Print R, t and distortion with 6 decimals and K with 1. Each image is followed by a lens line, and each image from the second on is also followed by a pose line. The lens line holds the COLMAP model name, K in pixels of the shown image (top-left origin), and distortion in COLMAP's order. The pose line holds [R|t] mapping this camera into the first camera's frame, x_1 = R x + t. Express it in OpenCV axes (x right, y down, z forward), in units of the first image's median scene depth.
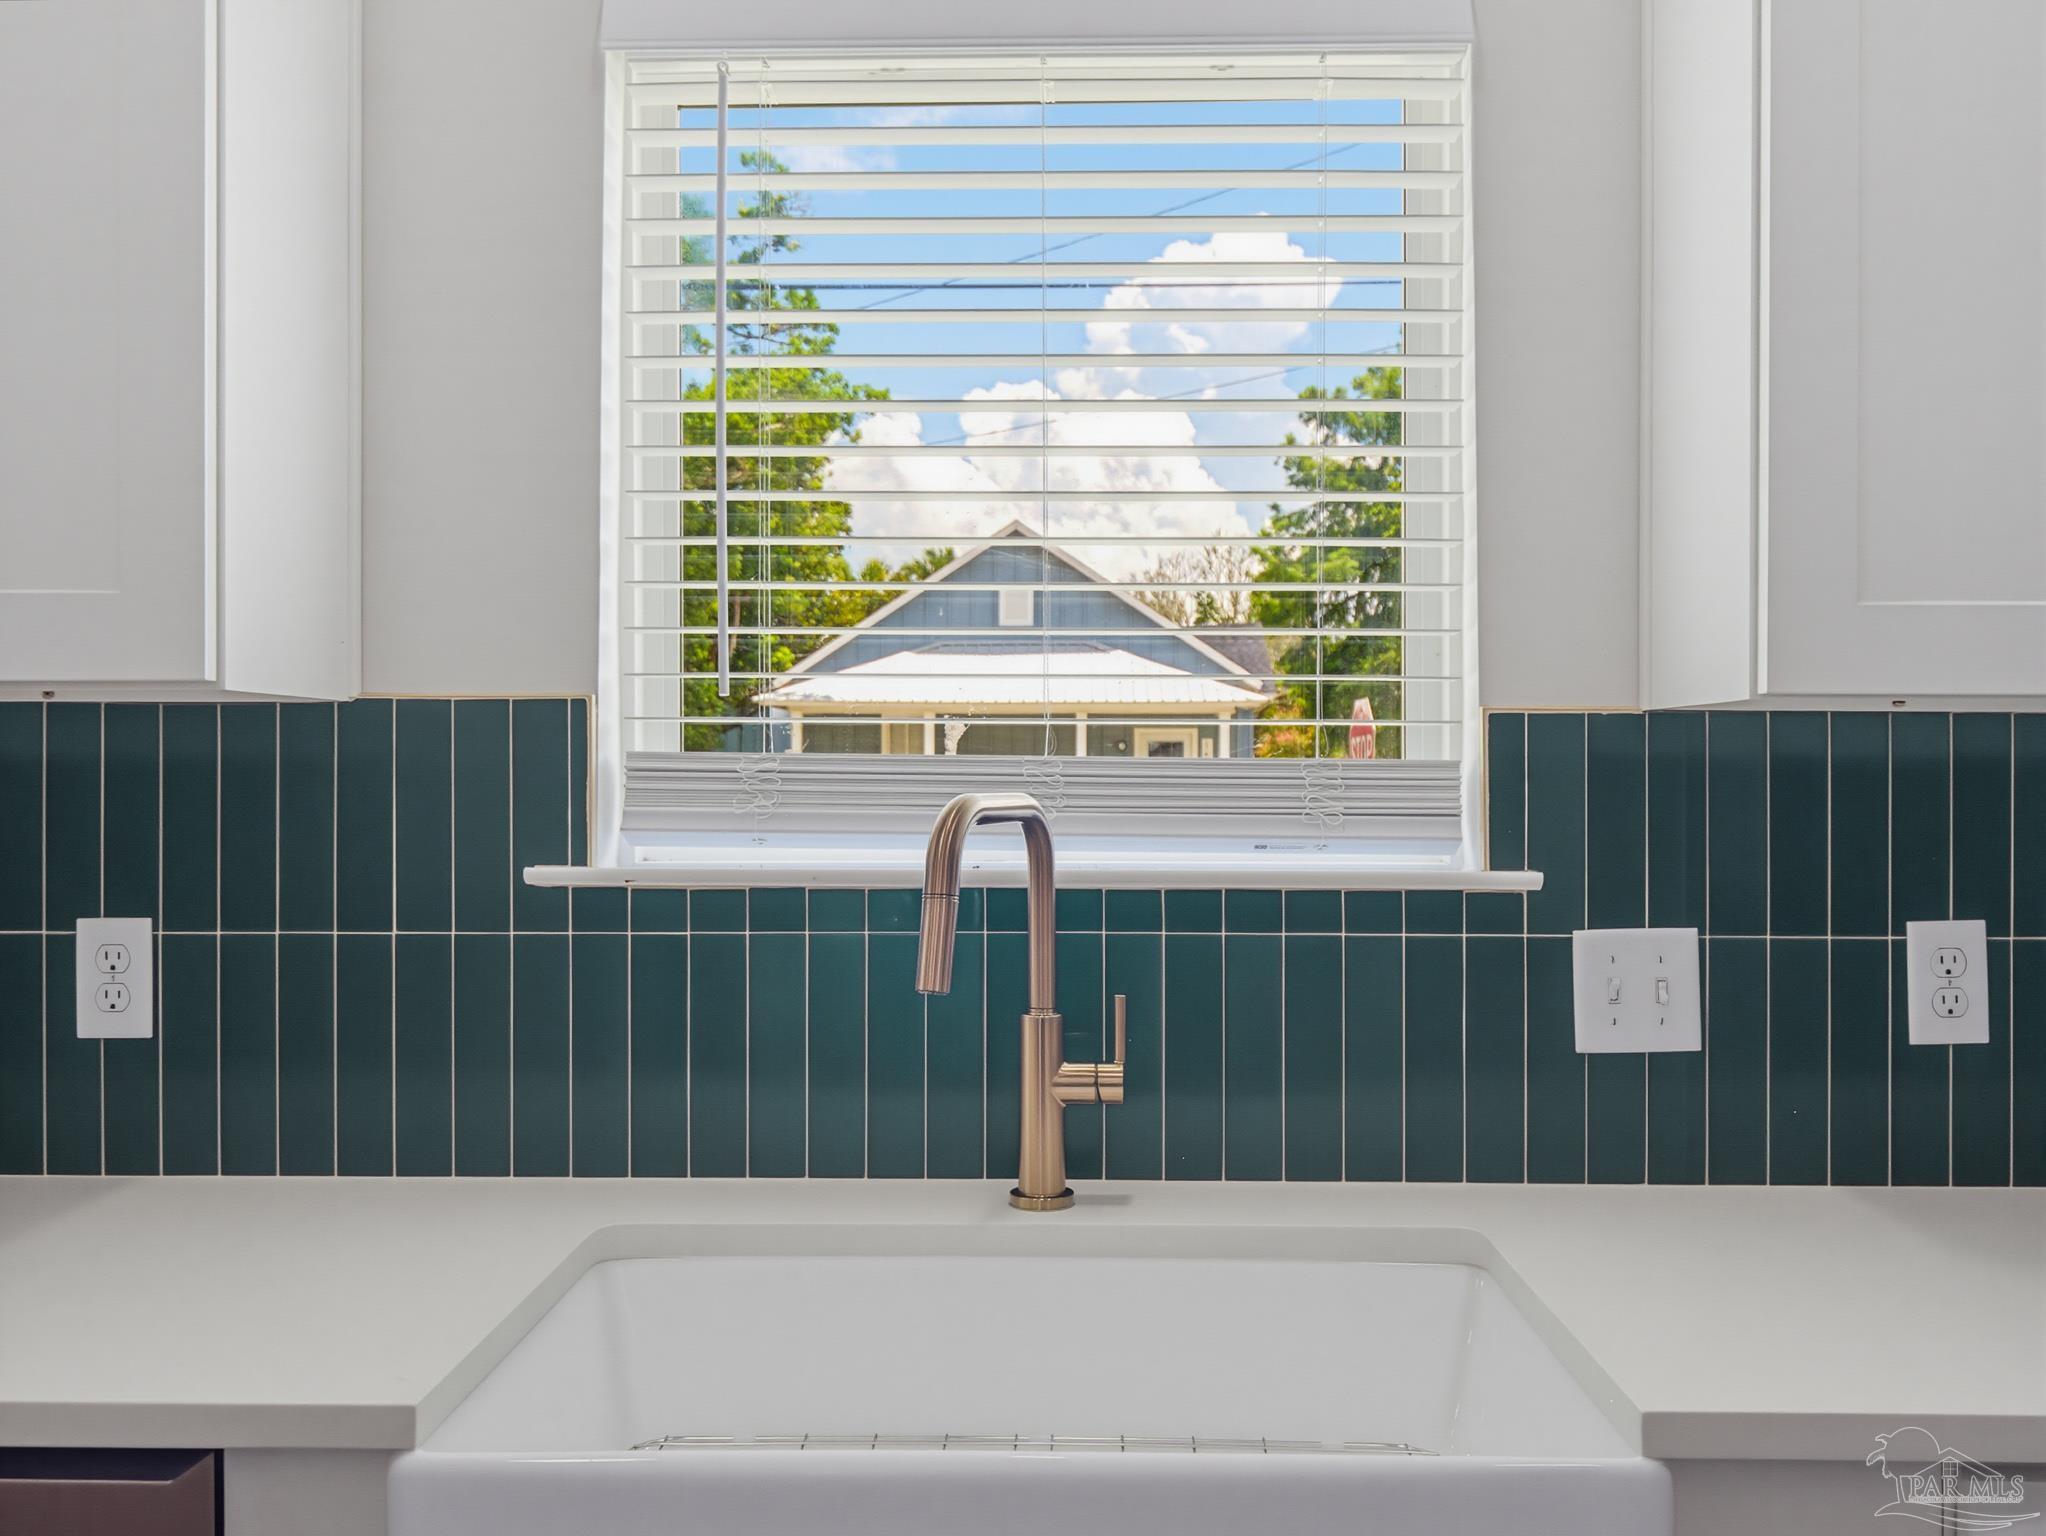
lens RADIAL K [[1807.5, 0, 1023.0], [0, 1807.5, 853.0], [0, 0, 1]] dist [0.002037, 0.001174]
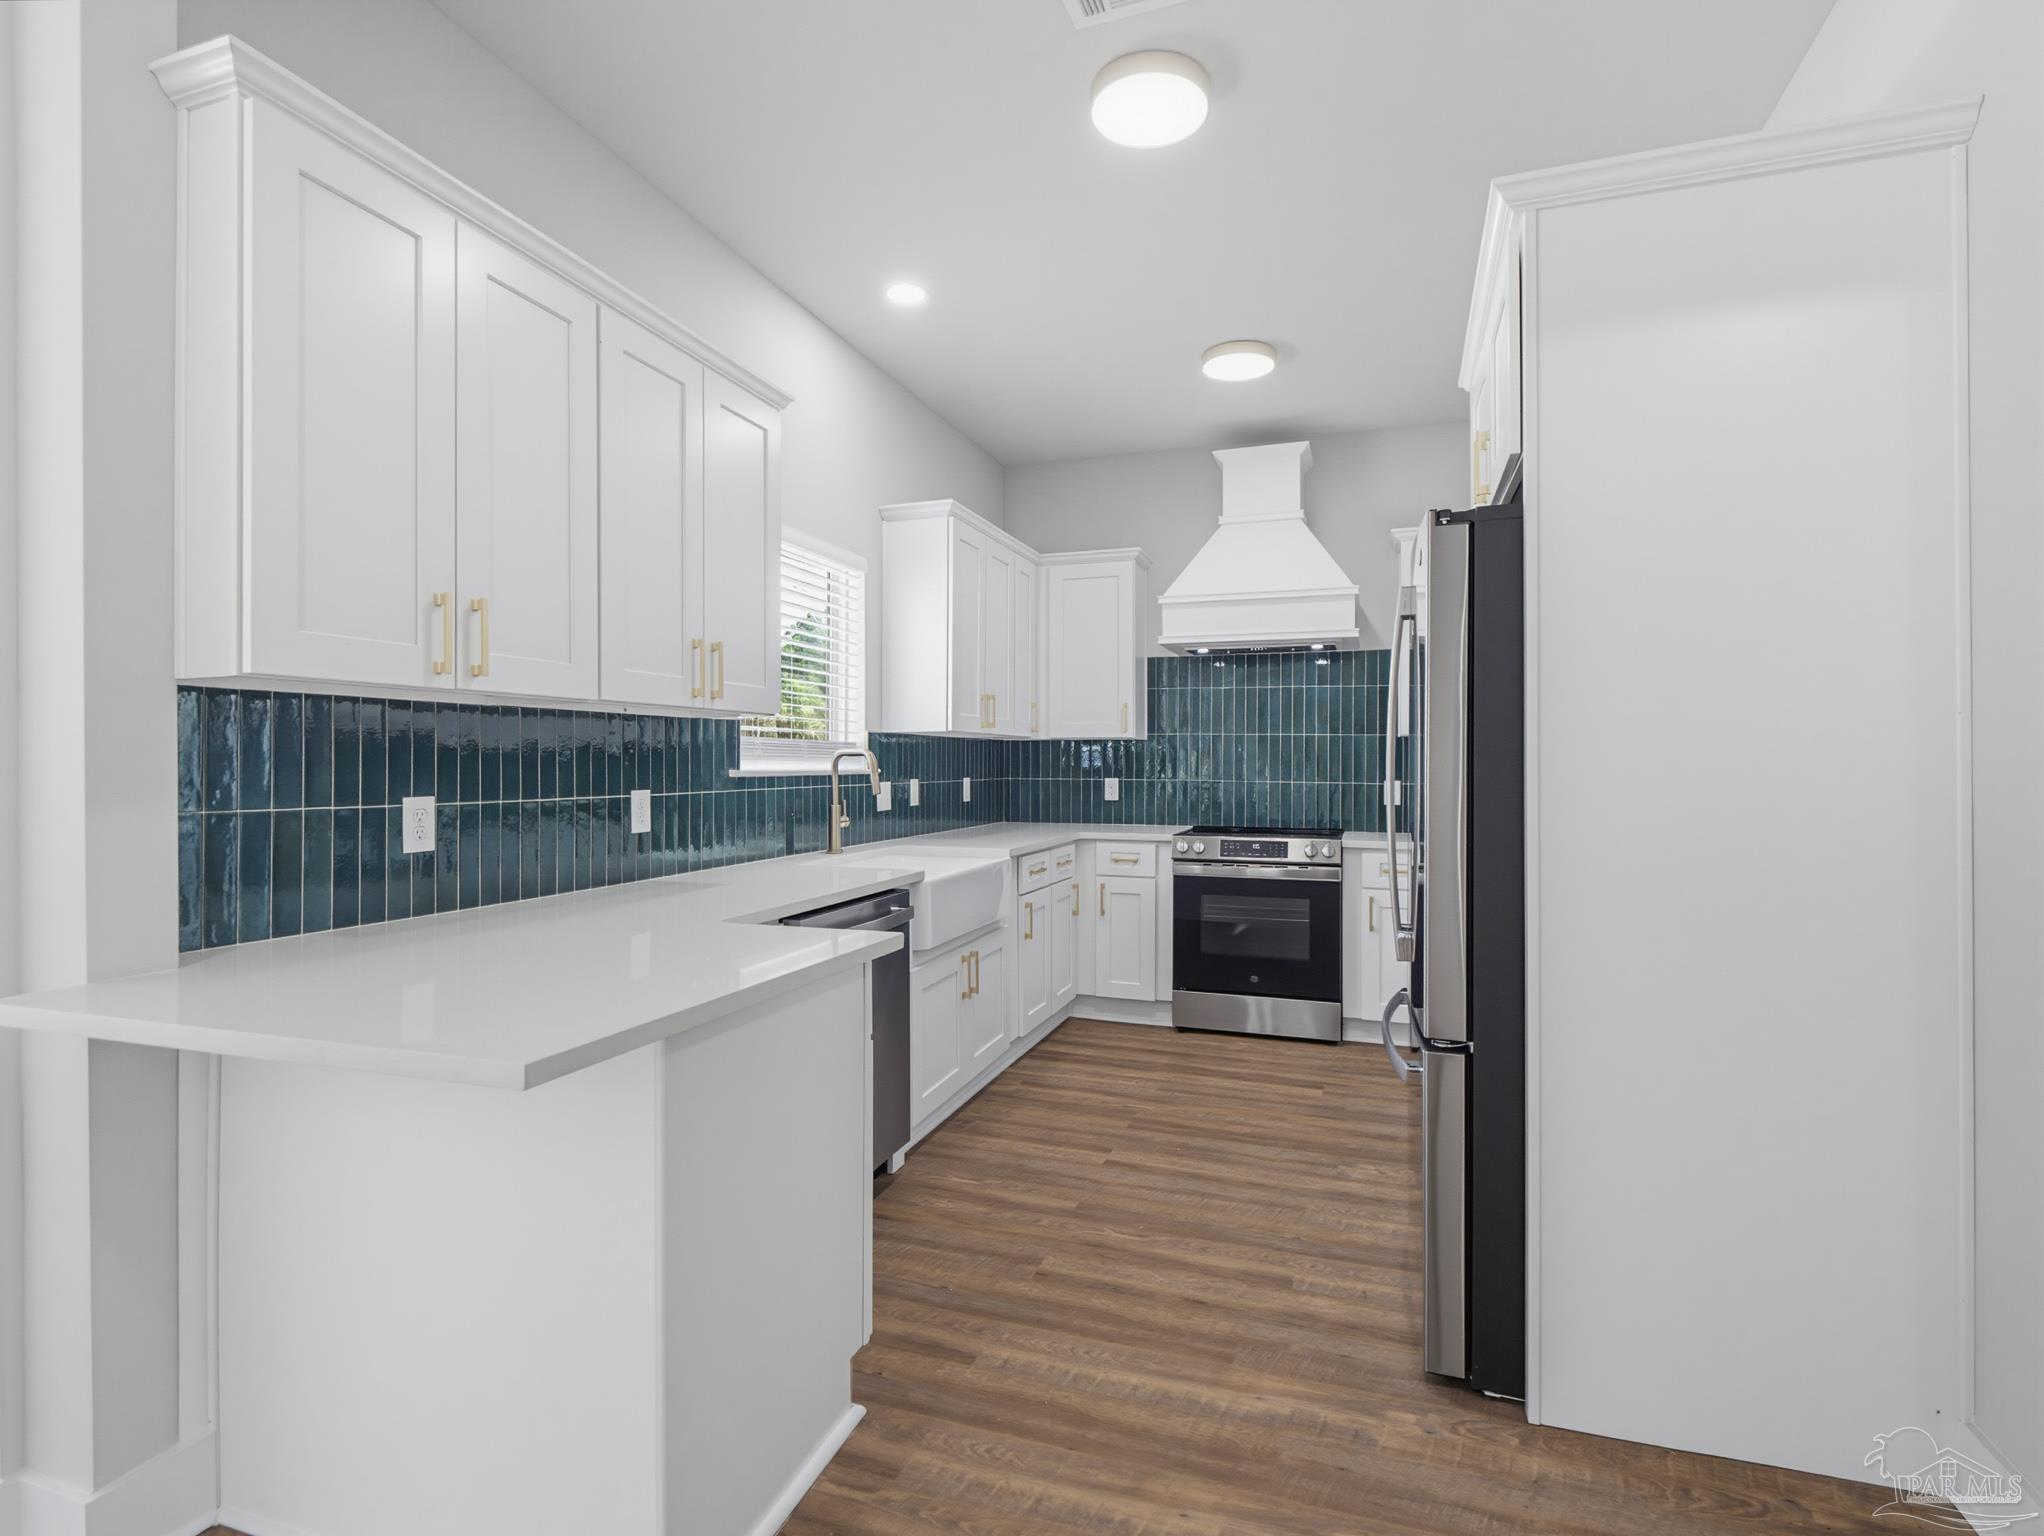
lens RADIAL K [[1035.7, 0, 1017.0], [0, 1035.7, 758.3], [0, 0, 1]] dist [0.003490, -0.001687]
pose [[0.299767, 0.001674, 0.954011, -1.904876], [0.001368, 0.999997, -0.002184, -0.009539], [-0.954012, 0.001960, 0.299764, -0.058478]]
